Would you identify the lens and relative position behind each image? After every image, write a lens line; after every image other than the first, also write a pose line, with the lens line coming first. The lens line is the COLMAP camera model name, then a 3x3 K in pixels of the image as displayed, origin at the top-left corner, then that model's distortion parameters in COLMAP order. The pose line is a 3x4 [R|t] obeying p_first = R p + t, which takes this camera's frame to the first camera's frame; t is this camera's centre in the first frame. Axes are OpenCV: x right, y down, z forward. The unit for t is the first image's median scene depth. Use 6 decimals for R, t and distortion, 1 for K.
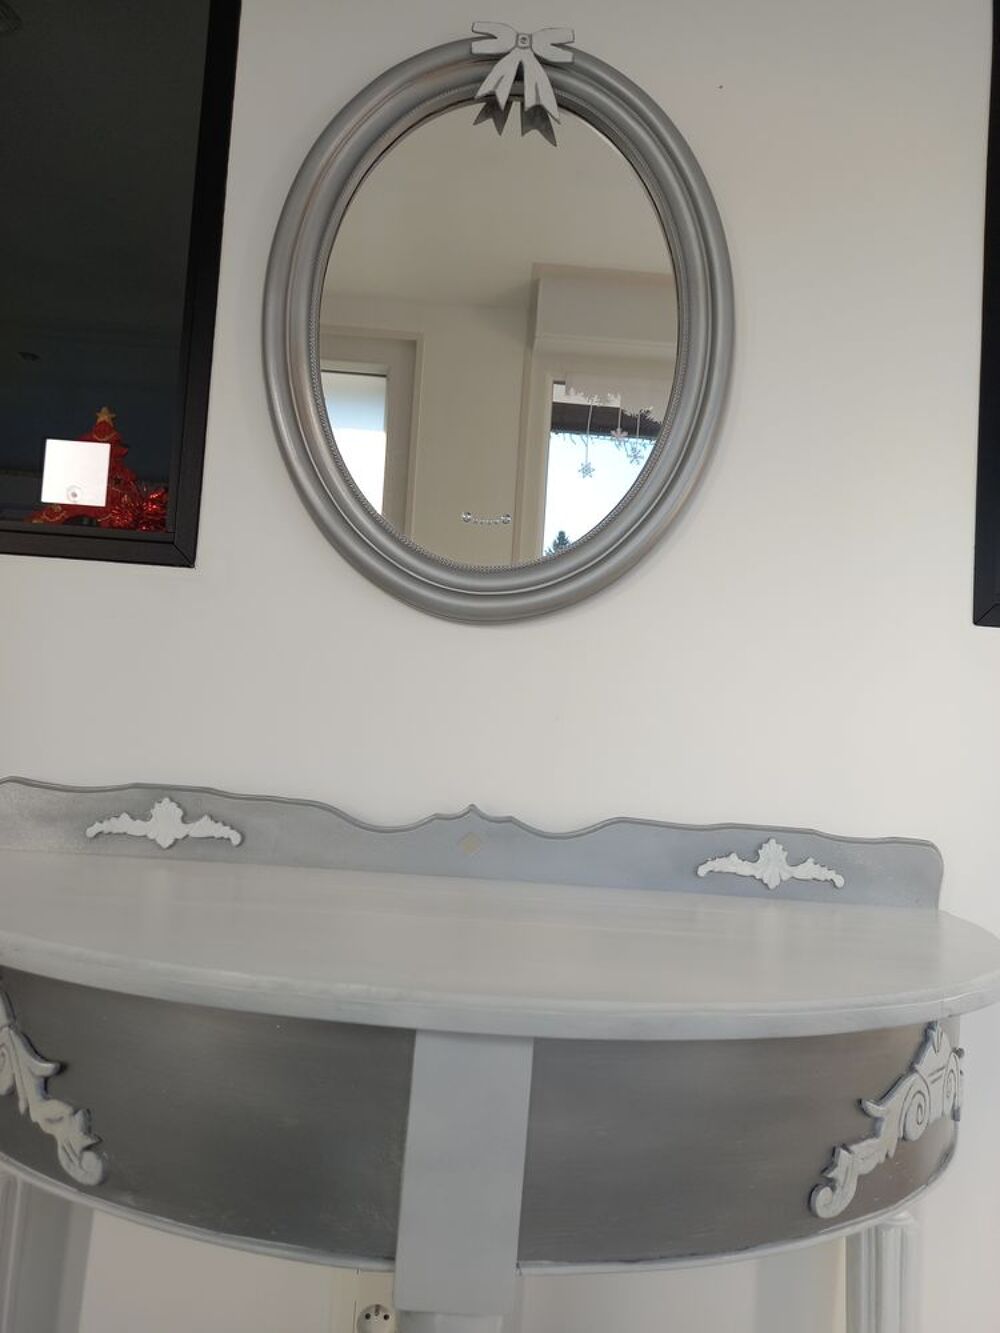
lens RADIAL K [[974.8, 0, 489.4], [0, 974.8, 674.6], [0, 0, 1]] dist [0.063240, -0.060178]
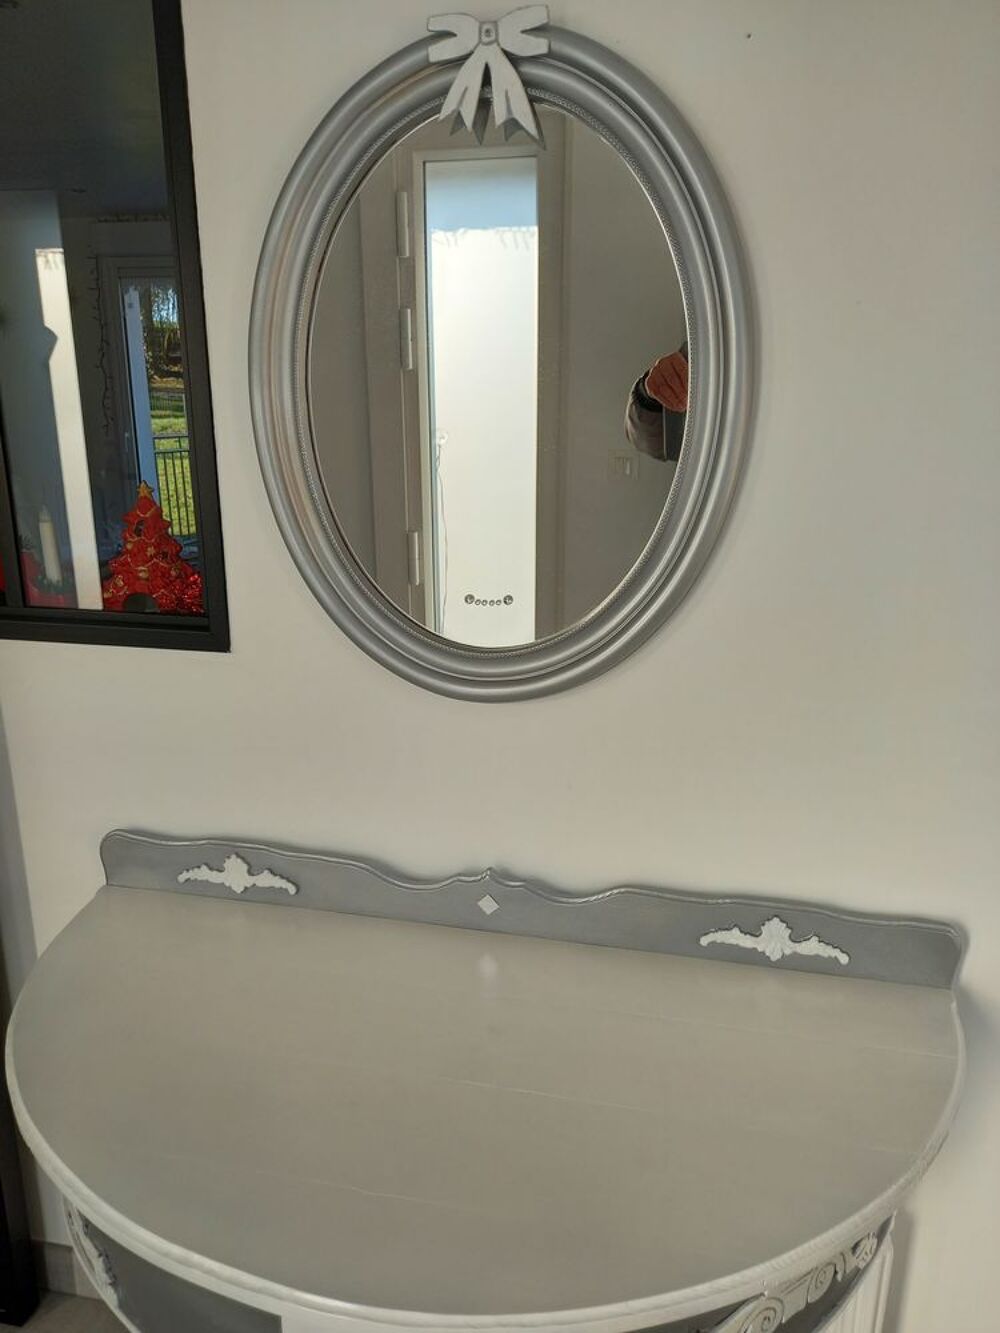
lens RADIAL K [[974.8, 0, 493.4], [0, 974.8, 675.0], [0, 0, 1]] dist [0.063240, -0.060178]
pose [[0.963135, 0.009731, -0.268842, 0.279604], [0.079916, 0.943882, 0.320468, -0.422266], [0.256874, -0.330139, 0.908309, 0.083082]]
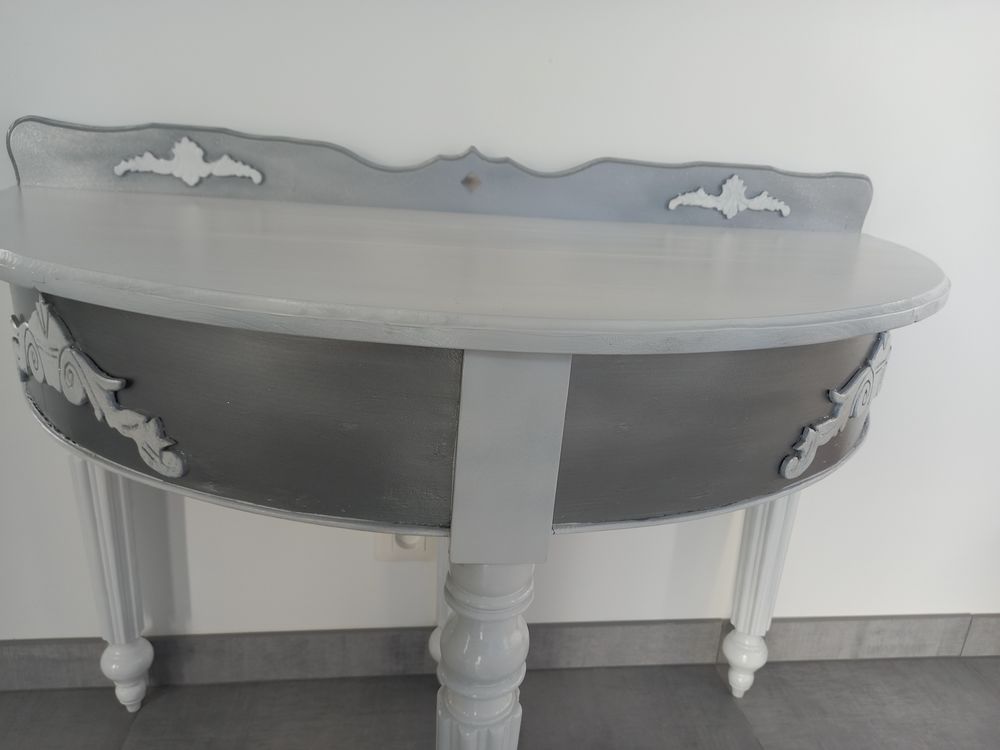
lens RADIAL K [[731.3, 0, 501.5], [0, 731.3, 380.4], [0, 0, 1]] dist [0.063240, -0.060178]
pose [[0.997648, -0.024066, 0.064175, -0.044896], [-0.004185, 0.913191, 0.407510, 0.037030], [-0.068411, -0.406820, 0.910943, 0.138853]]
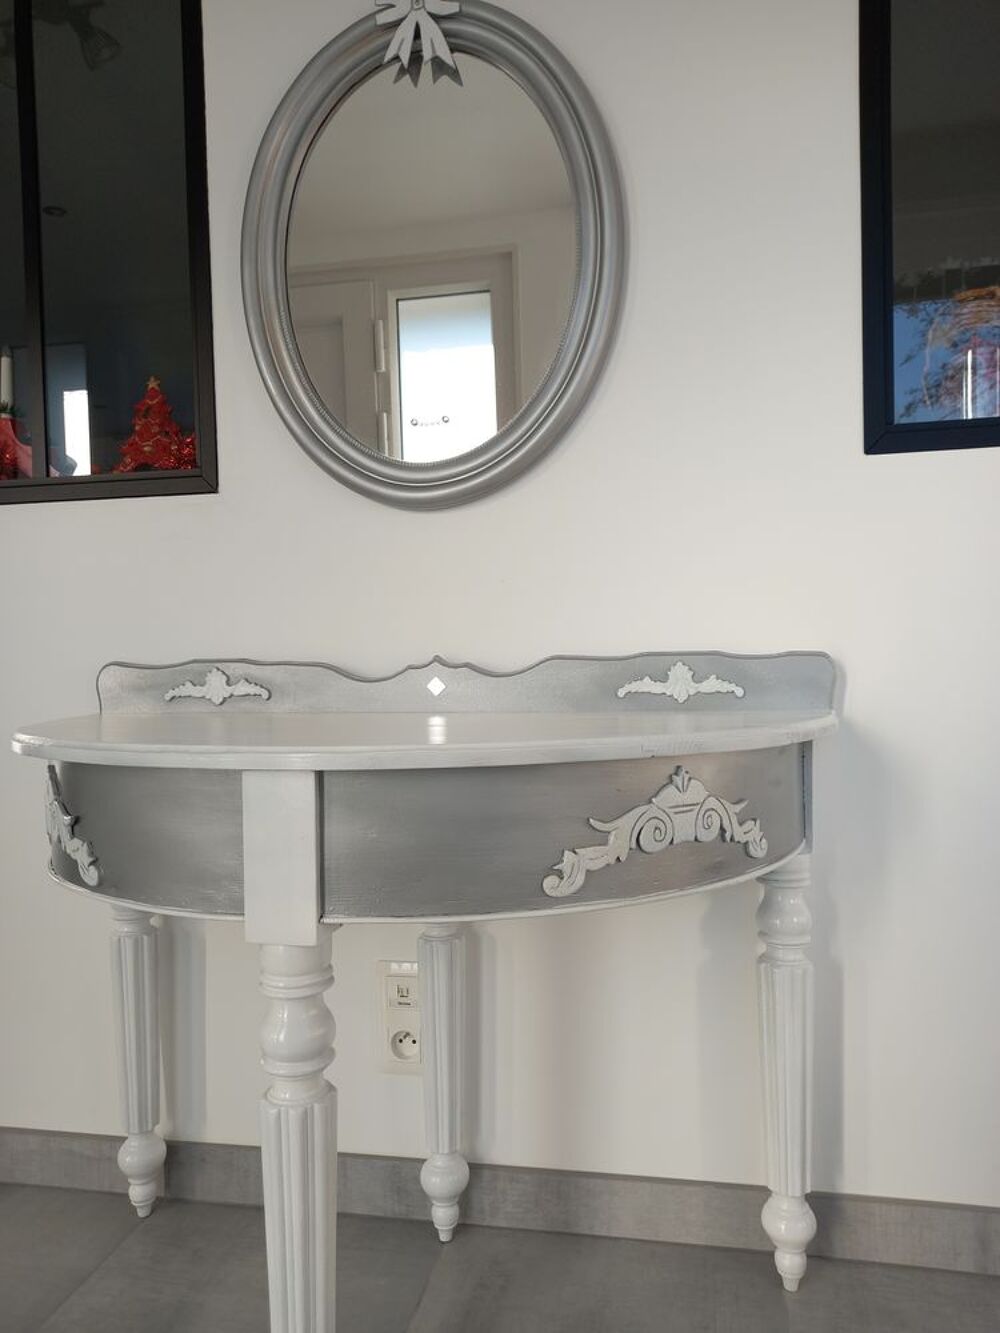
lens RADIAL K [[974.8, 0, 492.0], [0, 974.8, 674.2], [0, 0, 1]] dist [0.063240, -0.060178]
pose [[0.964261, -0.080927, -0.252291, 0.369606], [0.104386, 0.991232, 0.081009, 0.063608], [0.243523, -0.104449, 0.964255, -0.199397]]
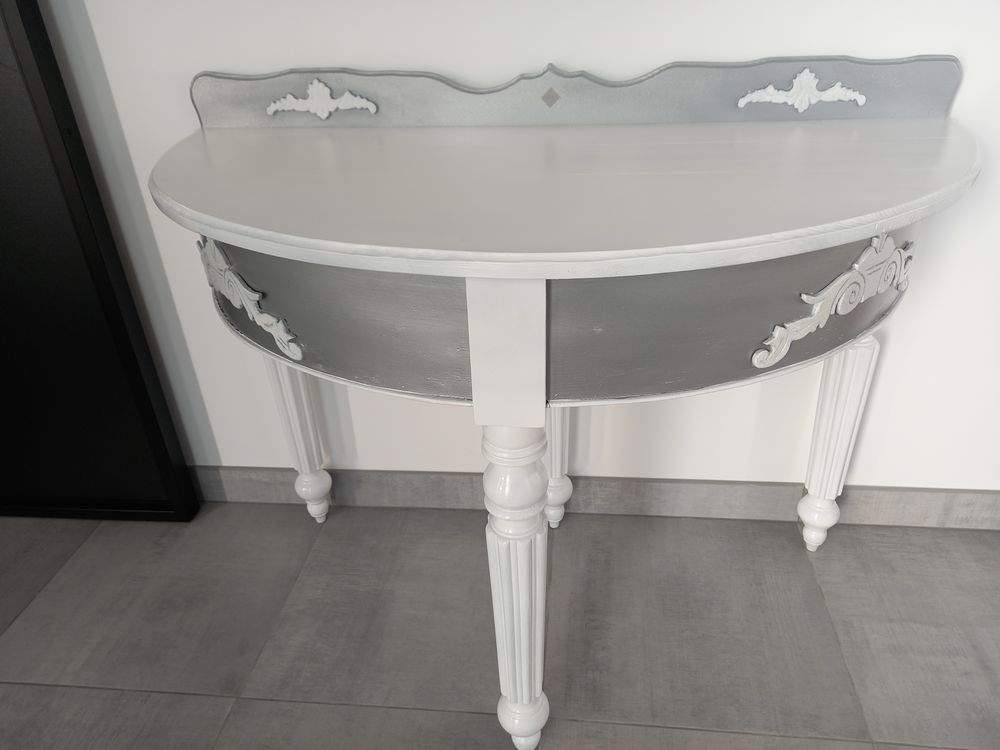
lens RADIAL K [[731.3, 0, 507.9], [0, 731.3, 377.2], [0, 0, 1]] dist [0.063240, -0.060178]
pose [[0.982187, -0.012622, -0.187481, 0.099787], [0.115587, 0.827224, 0.549855, -0.056991], [0.148148, -0.561730, 0.813948, 0.015860]]
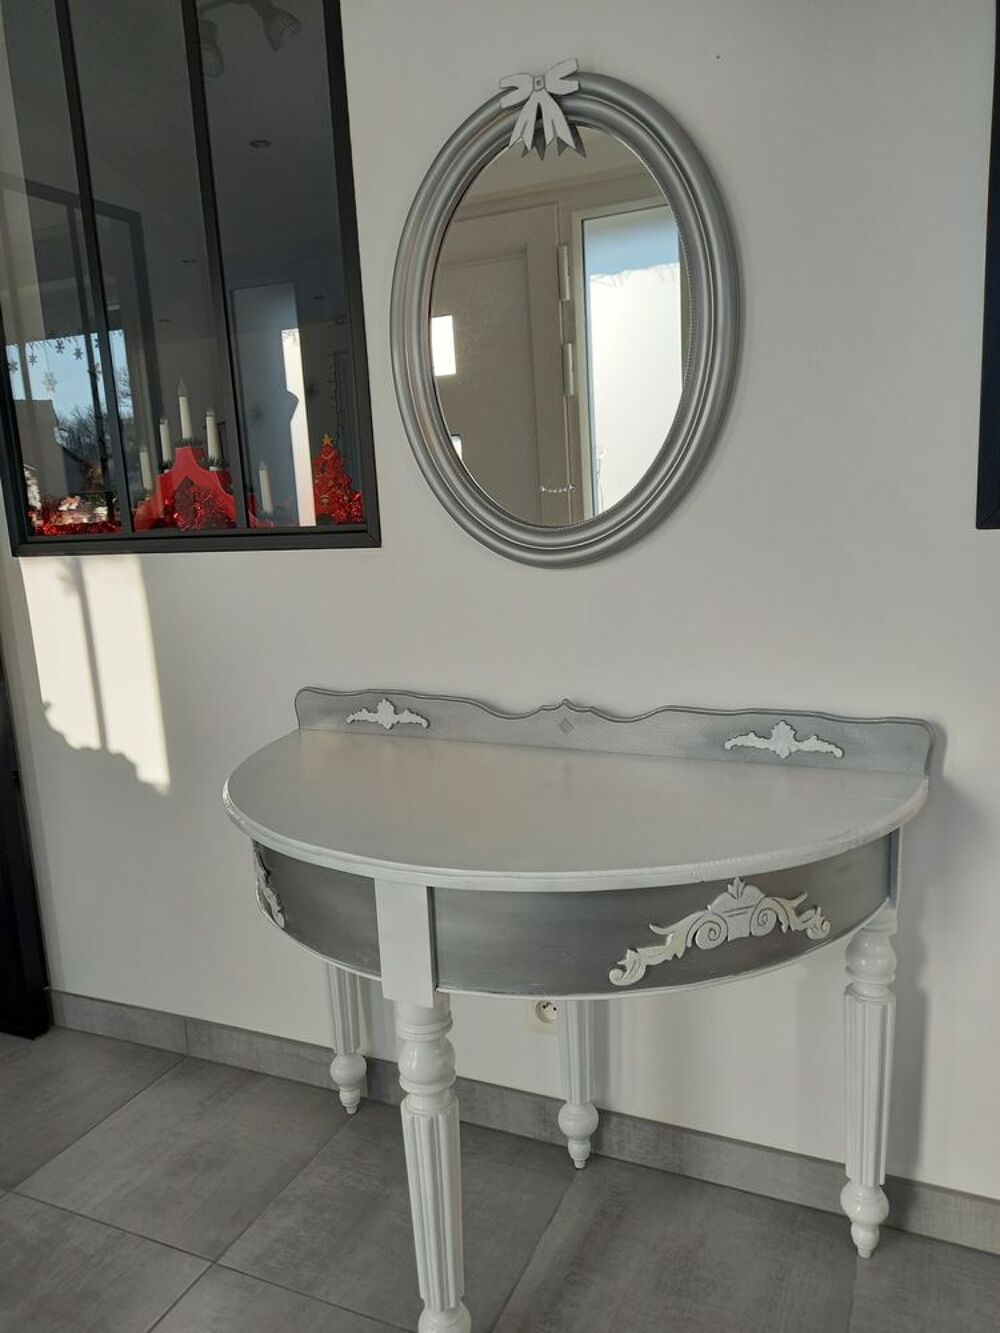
lens RADIAL K [[974.8, 0, 492.8], [0, 974.8, 677.7], [0, 0, 1]] dist [0.063240, -0.060178]
pose [[0.877997, -0.022990, -0.478113, 0.574722], [0.144945, 0.964721, 0.219784, -0.226550], [0.456193, -0.262270, 0.850354, -0.252460]]
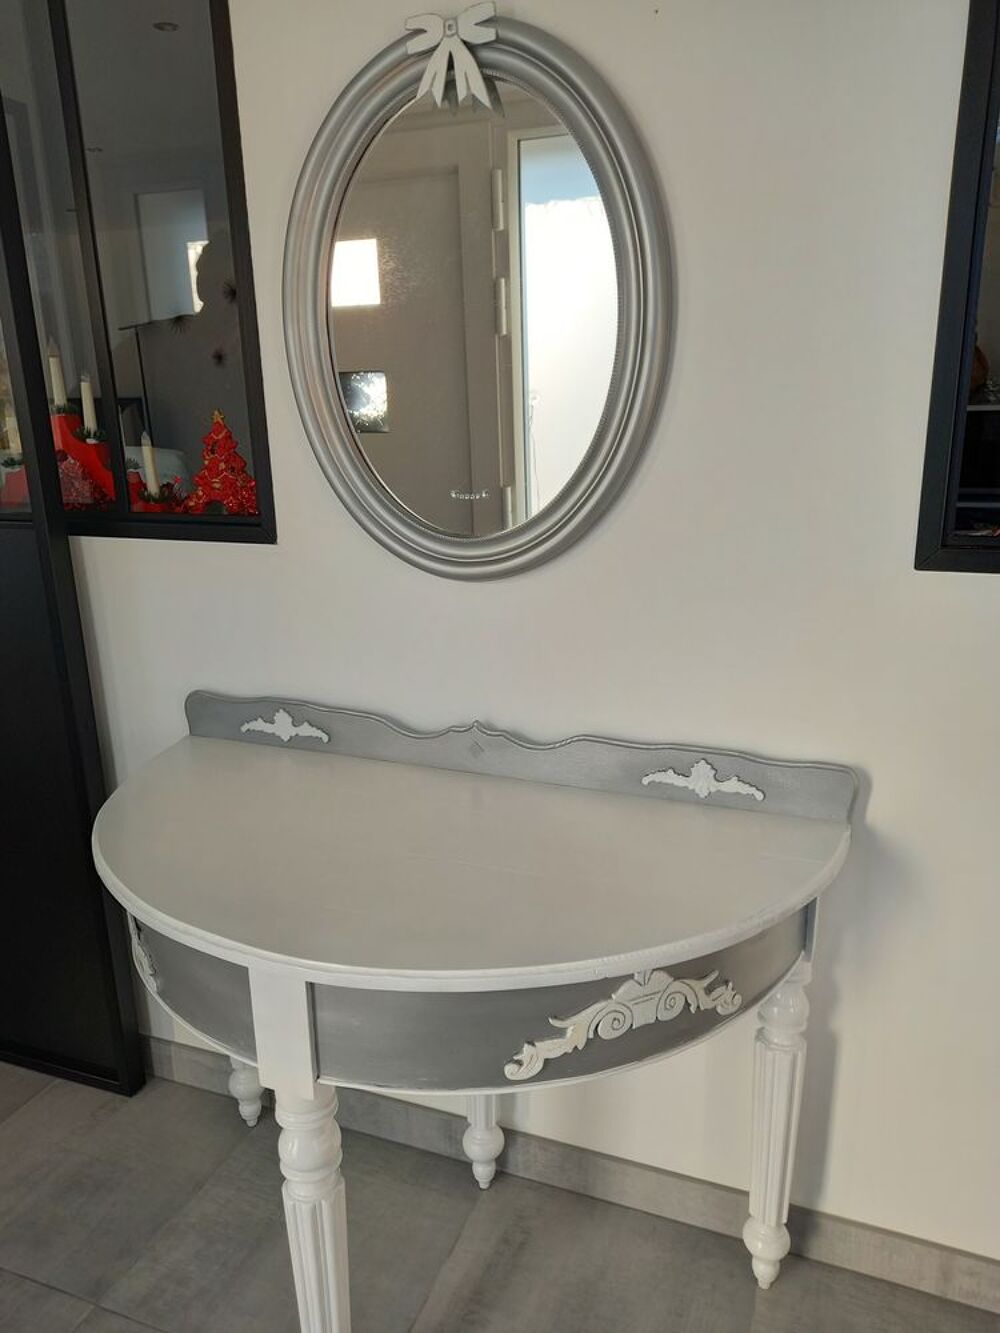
lens RADIAL K [[974.8, 0, 493.0], [0, 974.8, 676.7], [0, 0, 1]] dist [0.063240, -0.060178]
pose [[0.905819, 0.032207, -0.422439, 0.563716], [0.114440, 0.941440, 0.317166, -0.342345], [0.407916, -0.335639, 0.849088, -0.093326]]
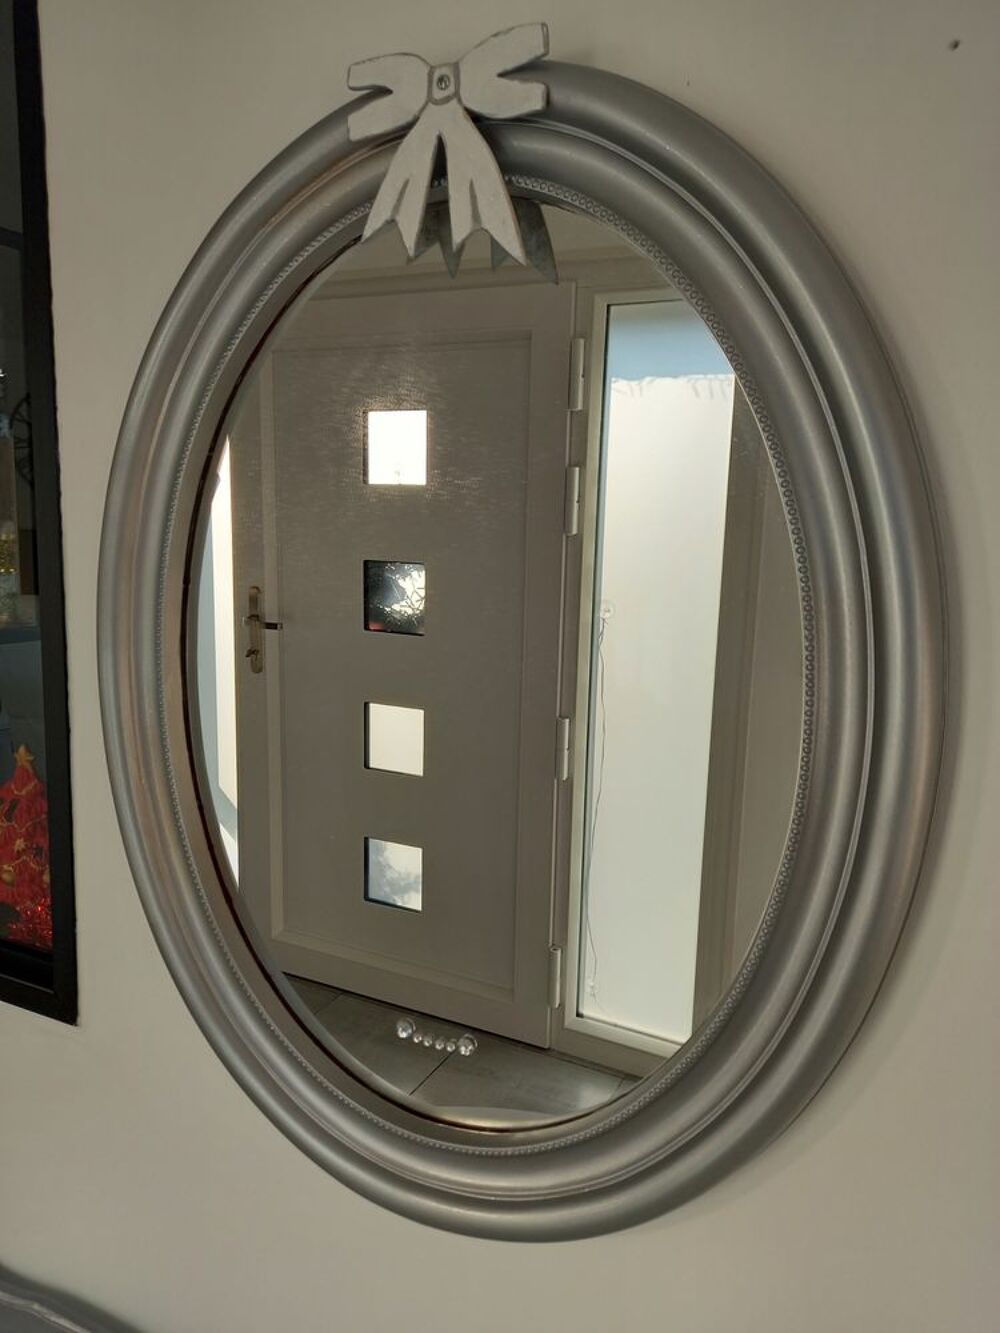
lens RADIAL K [[974.8, 0, 492.4], [0, 974.8, 680.4], [0, 0, 1]] dist [0.063240, -0.060178]
pose [[0.872276, 0.044626, -0.486973, 0.300003], [0.057702, 0.979478, 0.193117, -0.485826], [0.485598, -0.196550, 0.851800, 0.608129]]
